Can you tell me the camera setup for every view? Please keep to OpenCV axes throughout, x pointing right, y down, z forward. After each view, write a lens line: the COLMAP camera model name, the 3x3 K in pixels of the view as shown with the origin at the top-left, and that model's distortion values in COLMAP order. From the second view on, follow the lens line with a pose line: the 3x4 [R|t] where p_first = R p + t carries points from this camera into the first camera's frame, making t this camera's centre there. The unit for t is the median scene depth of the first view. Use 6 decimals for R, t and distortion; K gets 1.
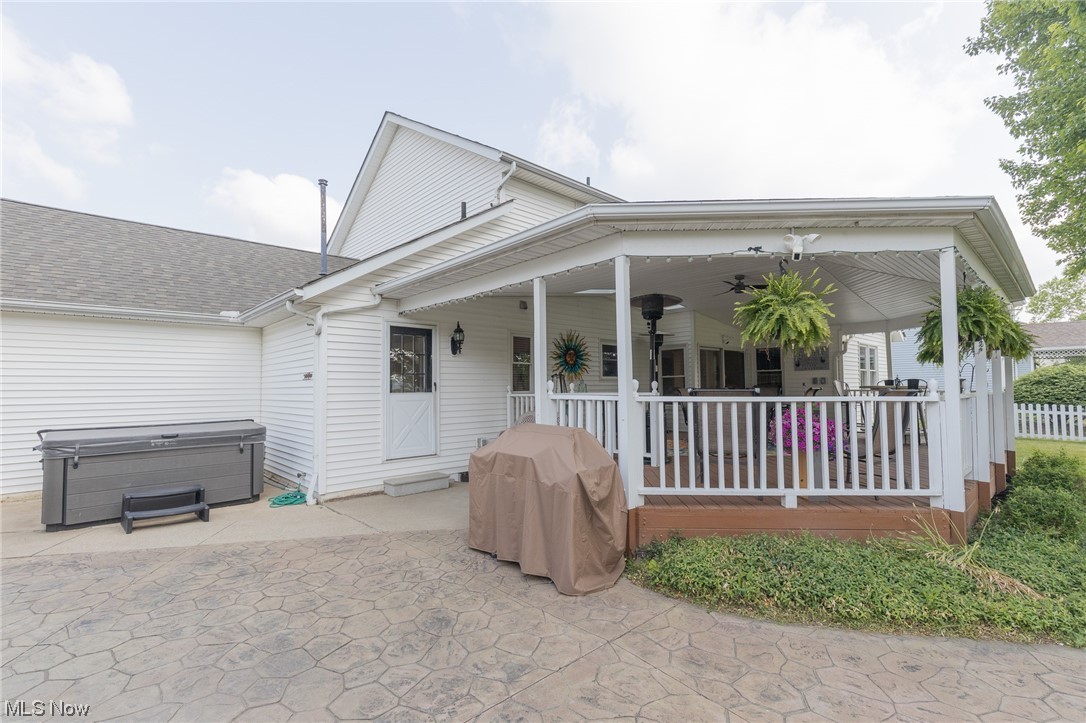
lens RADIAL K [[490.1, 0, 542.5], [0, 490.1, 367.4], [0, 0, 1]] dist [0.003639, 0.000368]
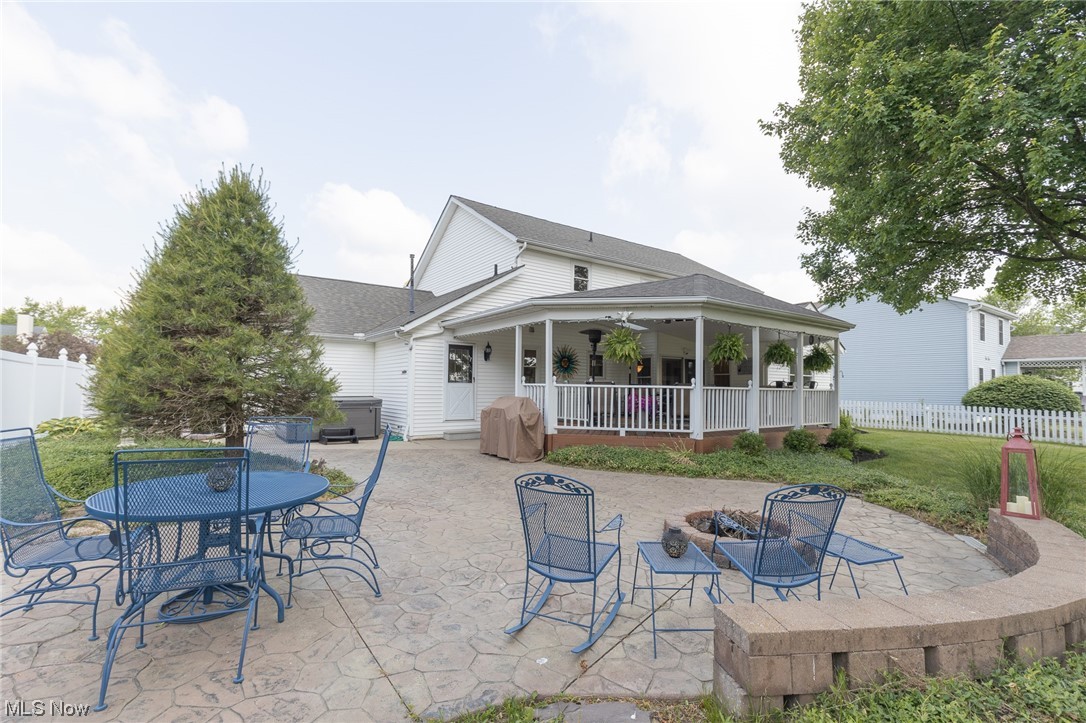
lens RADIAL K [[490.1, 0, 543.1], [0, 490.1, 365.1], [0, 0, 1]] dist [0.003639, 0.000368]
pose [[0.991927, 0.015503, -0.125863, 0.253487], [-0.016056, 0.999865, -0.003378, -0.010002], [0.125793, 0.005371, 0.992042, -0.718622]]
